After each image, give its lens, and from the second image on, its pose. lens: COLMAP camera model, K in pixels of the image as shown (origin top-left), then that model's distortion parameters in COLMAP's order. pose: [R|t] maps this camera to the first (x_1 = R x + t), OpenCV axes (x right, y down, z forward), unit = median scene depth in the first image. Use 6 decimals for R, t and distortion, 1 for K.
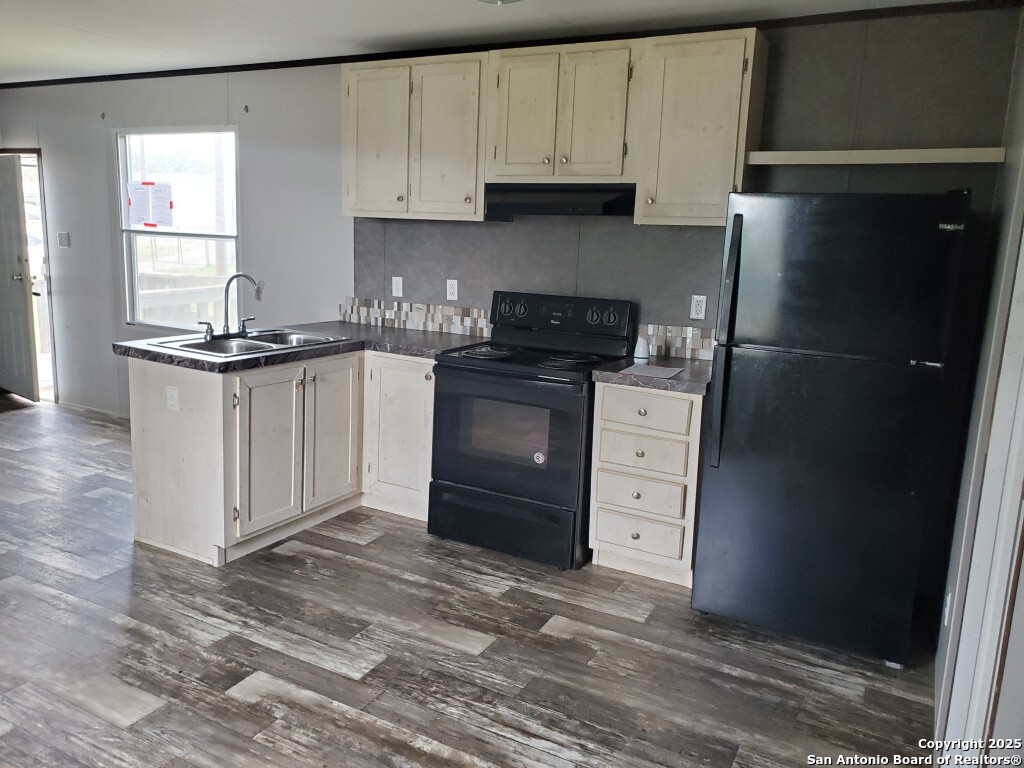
lens RADIAL K [[820.6, 0, 496.5], [0, 820.6, 383.5], [0, 0, 1]] dist [0.015482, -0.000388]
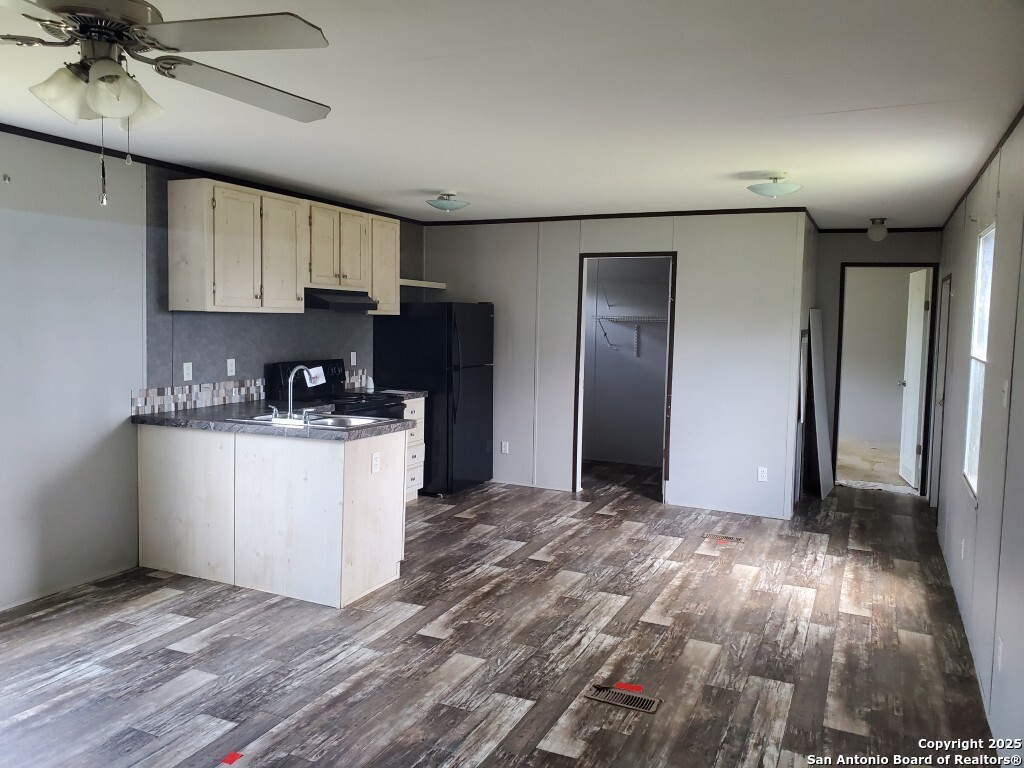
lens RADIAL K [[802.9, 0, 499.8], [0, 802.9, 387.3], [0, 0, 1]] dist [0.081123, 0.001158]
pose [[-0.080158, -0.130422, 0.988213, -1.603392], [0.154869, 0.977734, 0.141601, -0.243145], [-0.984678, 0.164394, -0.058175, 0.850965]]
